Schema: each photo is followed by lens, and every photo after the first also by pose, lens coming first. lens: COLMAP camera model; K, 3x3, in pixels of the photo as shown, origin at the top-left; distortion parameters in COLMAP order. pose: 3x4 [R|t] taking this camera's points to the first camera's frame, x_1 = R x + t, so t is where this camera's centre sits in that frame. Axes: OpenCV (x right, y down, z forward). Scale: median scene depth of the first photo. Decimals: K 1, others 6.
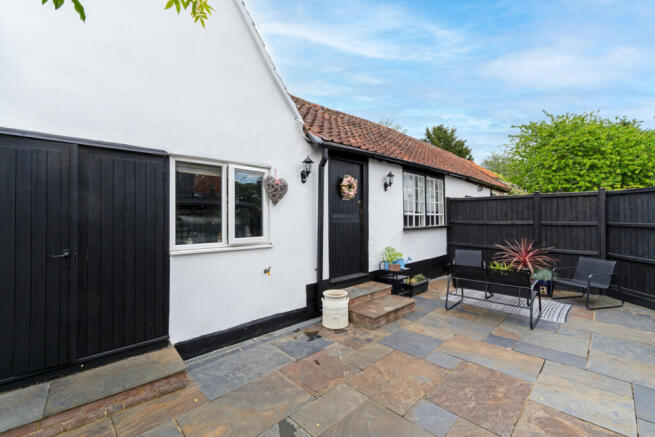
lens RADIAL K [[273.9, 0, 327.5], [0, 273.9, 218.5], [0, 0, 1]] dist [0.007861, -0.000215]
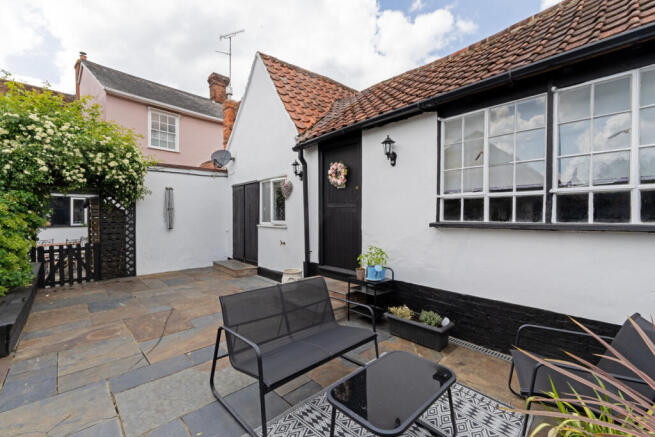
lens RADIAL K [[273.9, 0, 327.5], [0, 273.9, 218.5], [0, 0, 1]] dist [0.007861, -0.000215]
pose [[-0.001016, 0.016587, -0.999862, 0.817963], [0.000544, 0.999862, 0.016586, 0.017036], [0.999999, -0.000527, -0.001025, 0.772834]]
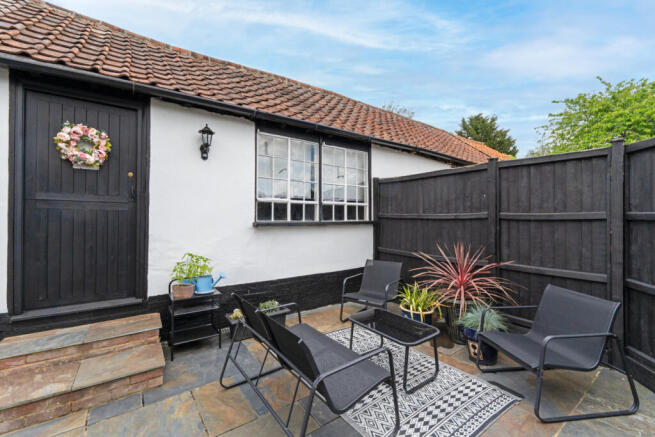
lens RADIAL K [[273.9, 0, 327.5], [0, 273.9, 218.5], [0, 0, 1]] dist [0.007861, -0.000215]
pose [[0.989536, 0.006878, -0.144123, 0.518095], [-0.006915, 0.999976, 0.000240, 0.024198], [0.144121, 0.000759, 0.989560, 0.414827]]
